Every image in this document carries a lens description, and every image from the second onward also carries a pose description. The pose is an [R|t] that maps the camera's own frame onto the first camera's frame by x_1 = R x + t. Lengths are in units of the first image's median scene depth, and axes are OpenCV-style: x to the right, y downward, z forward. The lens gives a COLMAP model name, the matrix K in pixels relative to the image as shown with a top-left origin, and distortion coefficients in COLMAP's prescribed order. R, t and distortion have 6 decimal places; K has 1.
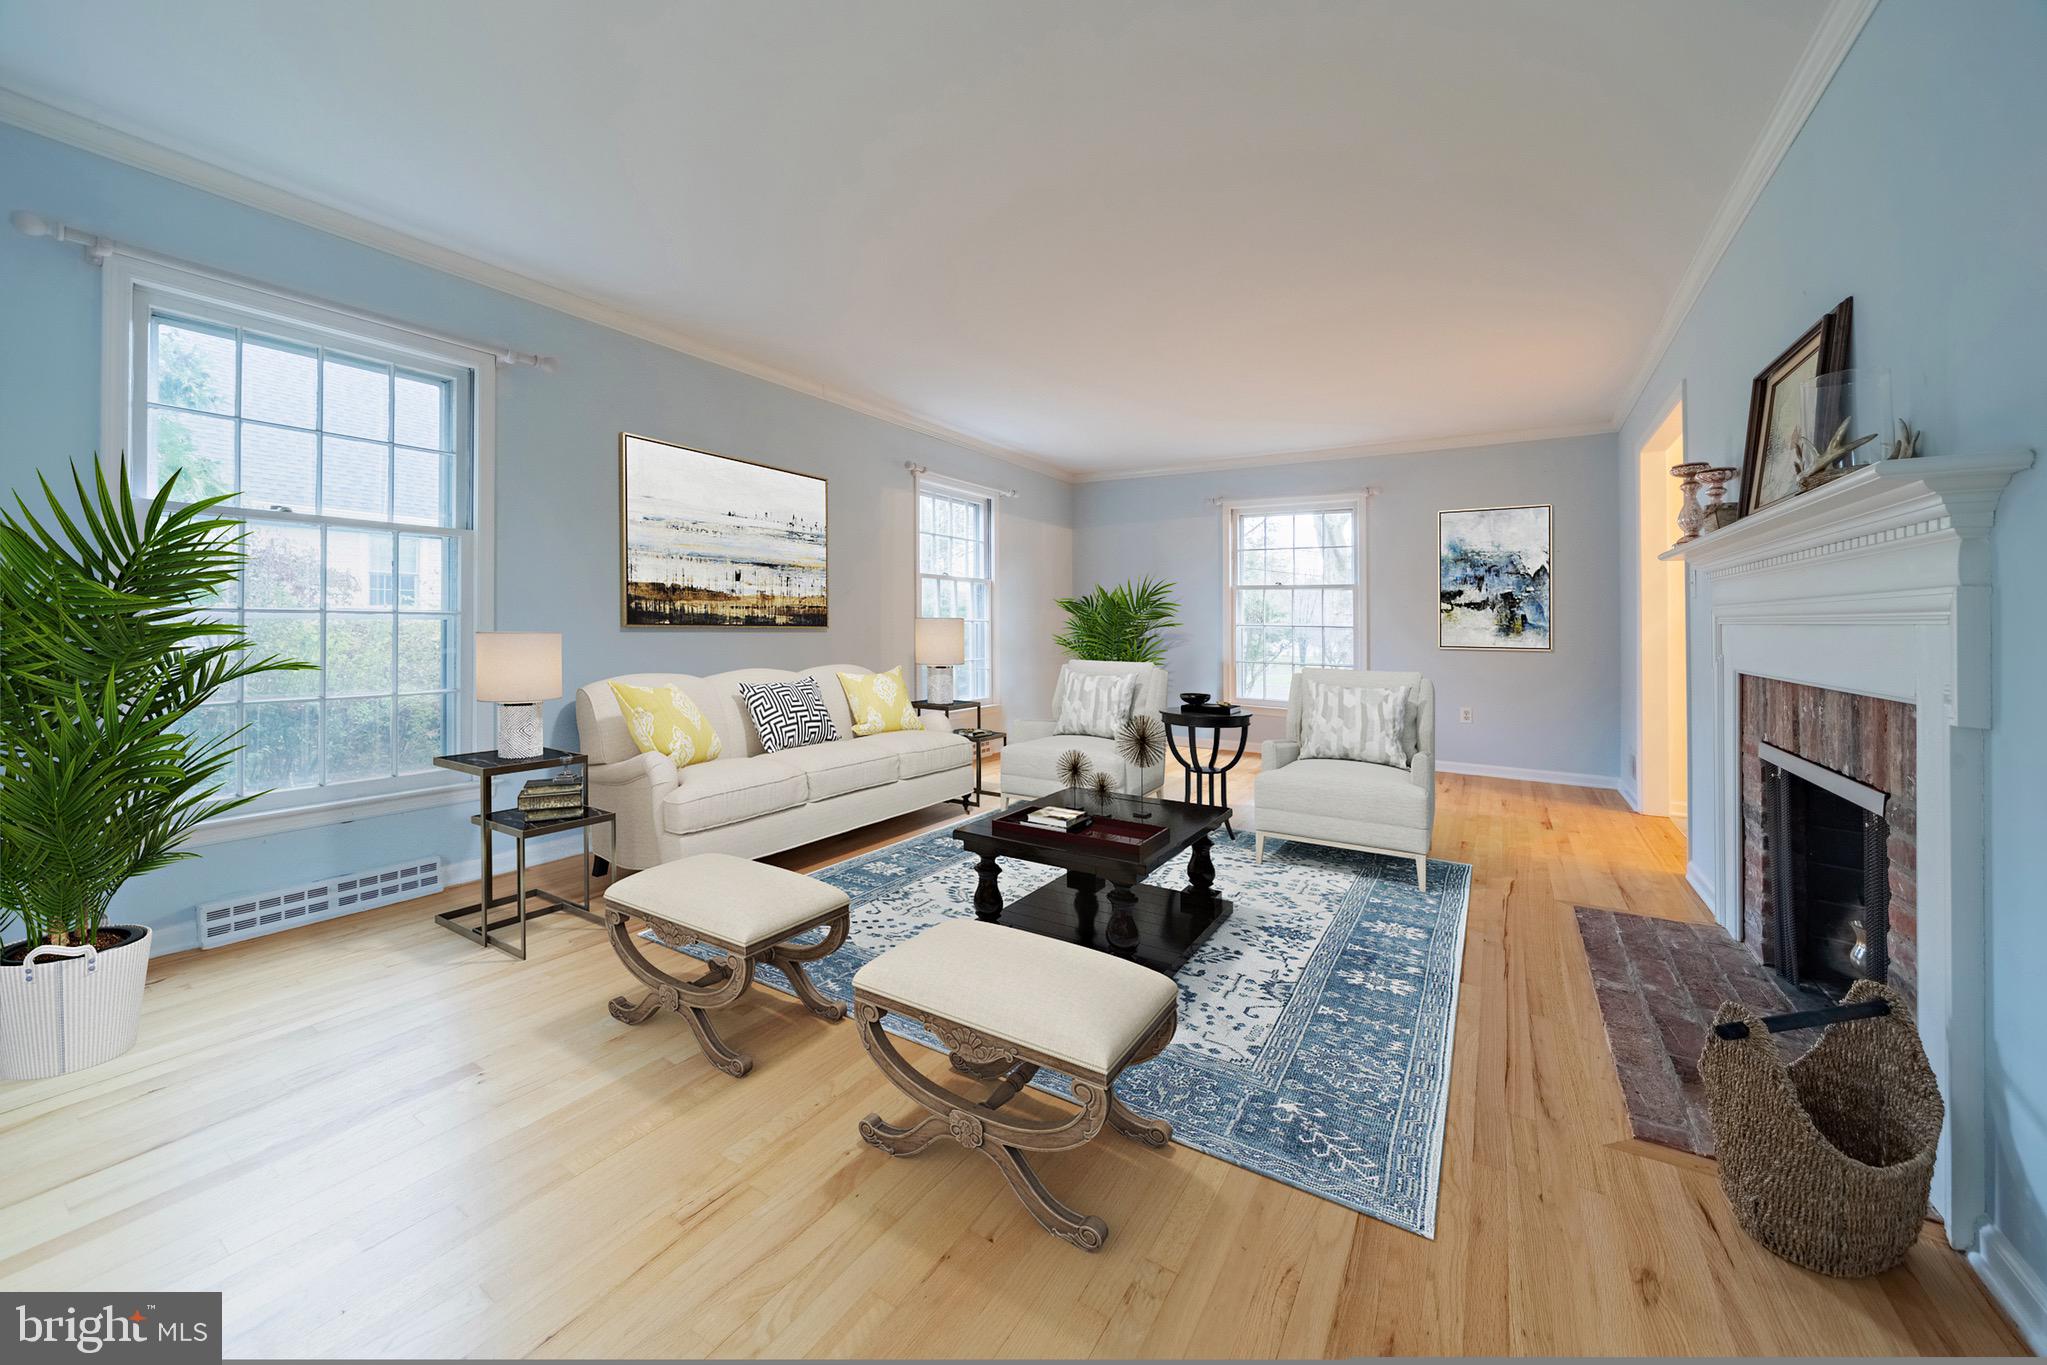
lens RADIAL K [[745.0, 0, 1019.8], [0, 745.0, 611.3], [0, 0, 1]] dist [-0.001131, -0.000043]
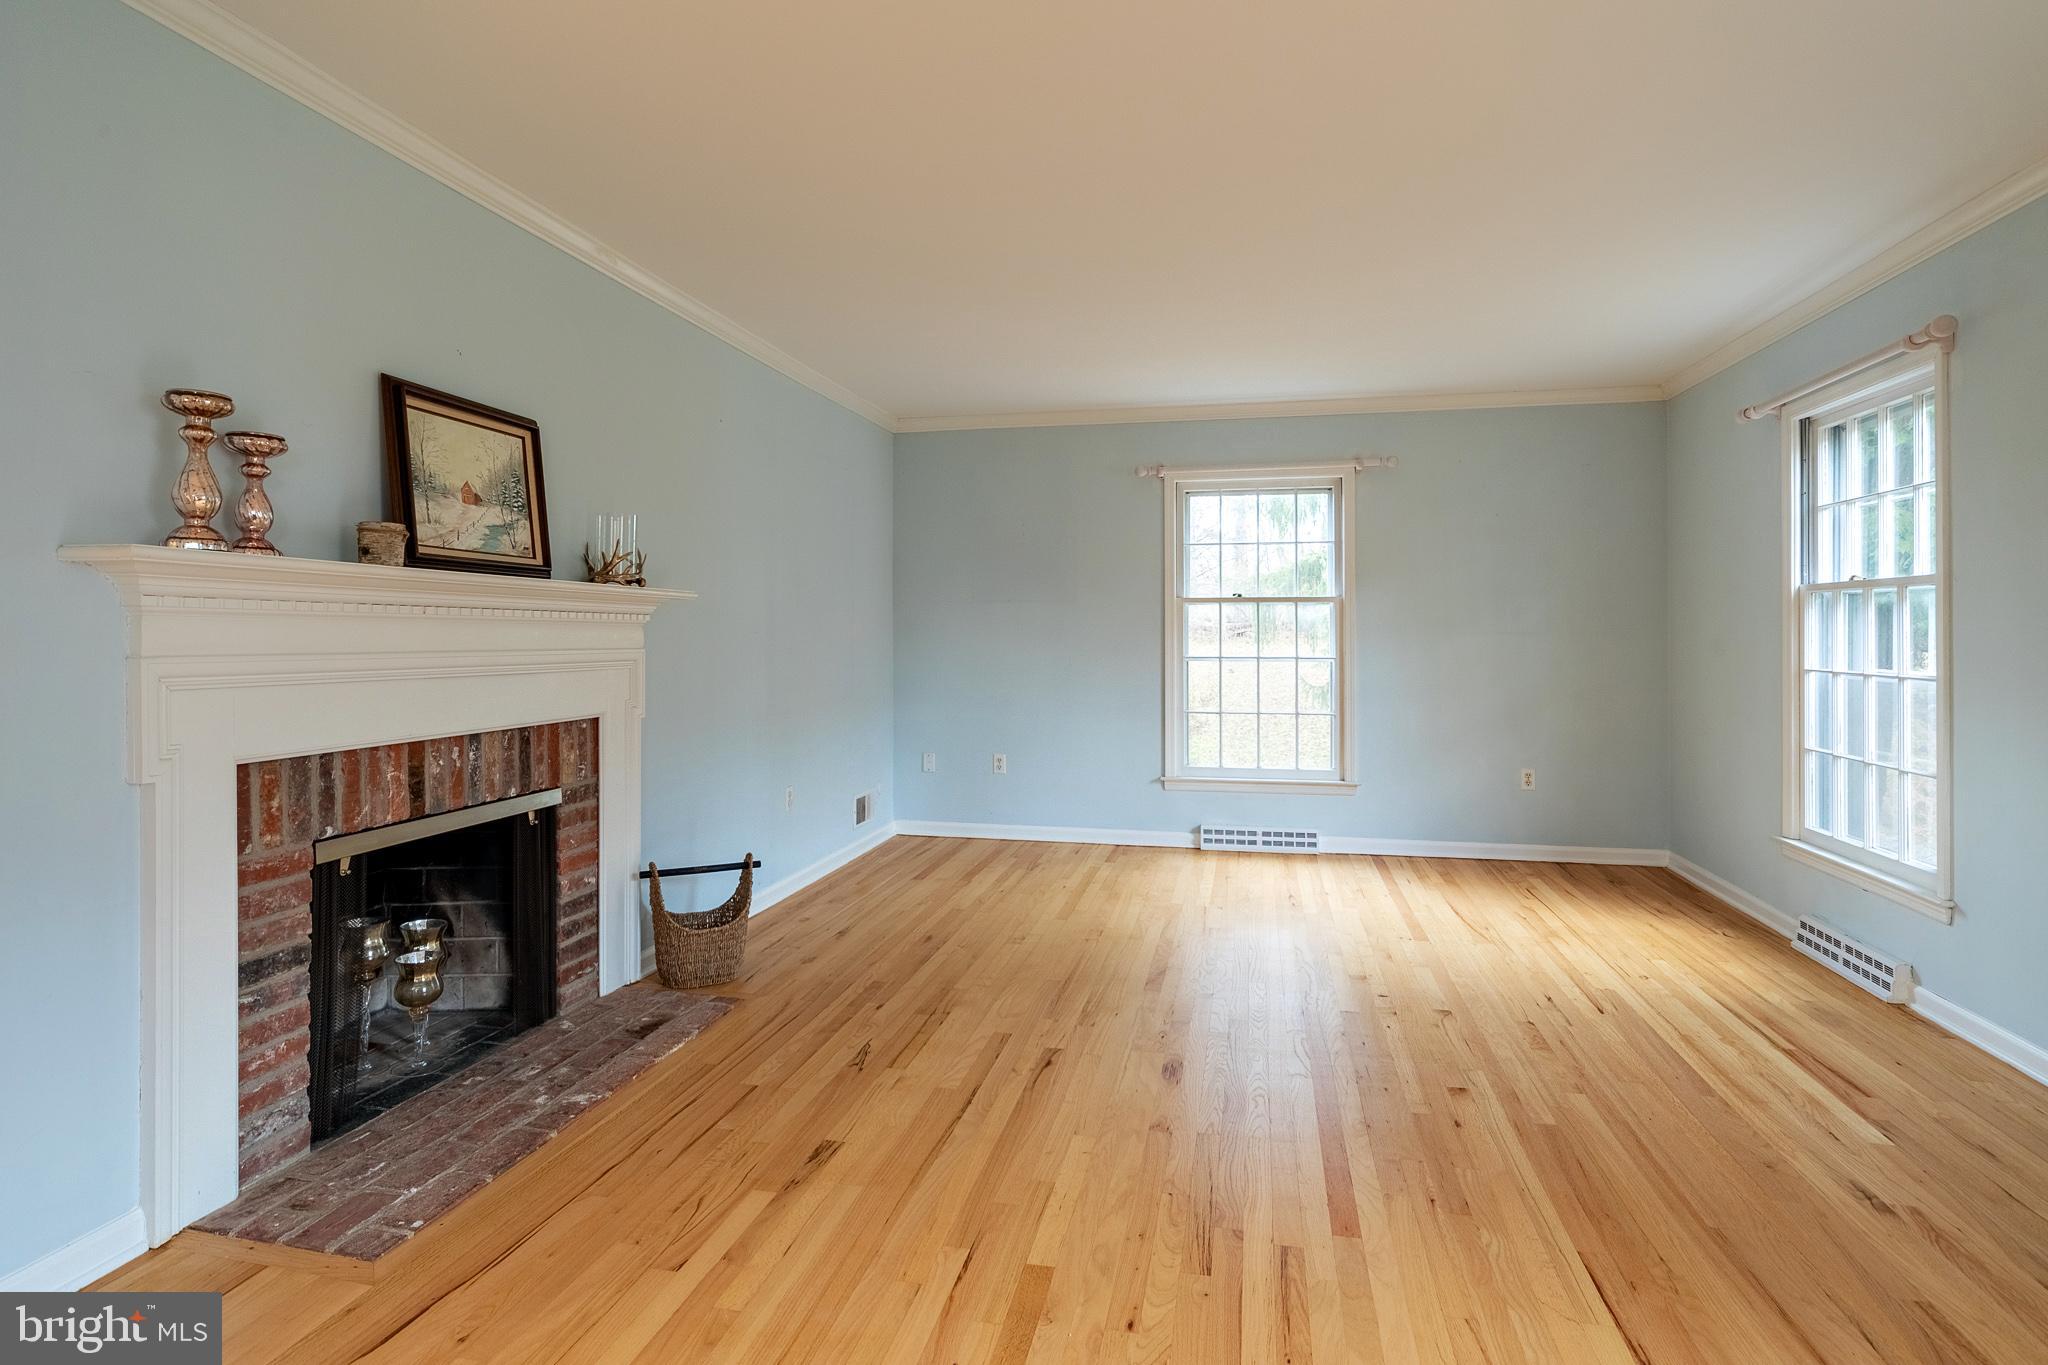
lens RADIAL K [[1074.8, 0, 1024.0], [0, 1074.8, 682.5], [0, 0, 1]] dist [-0.000069, -0.000018]
pose [[-0.936212, 0.001007, -0.351435, 0.770941], [-0.010865, 0.999435, 0.031809, -0.025671], [0.351268, 0.033598, -0.935672, 2.380240]]
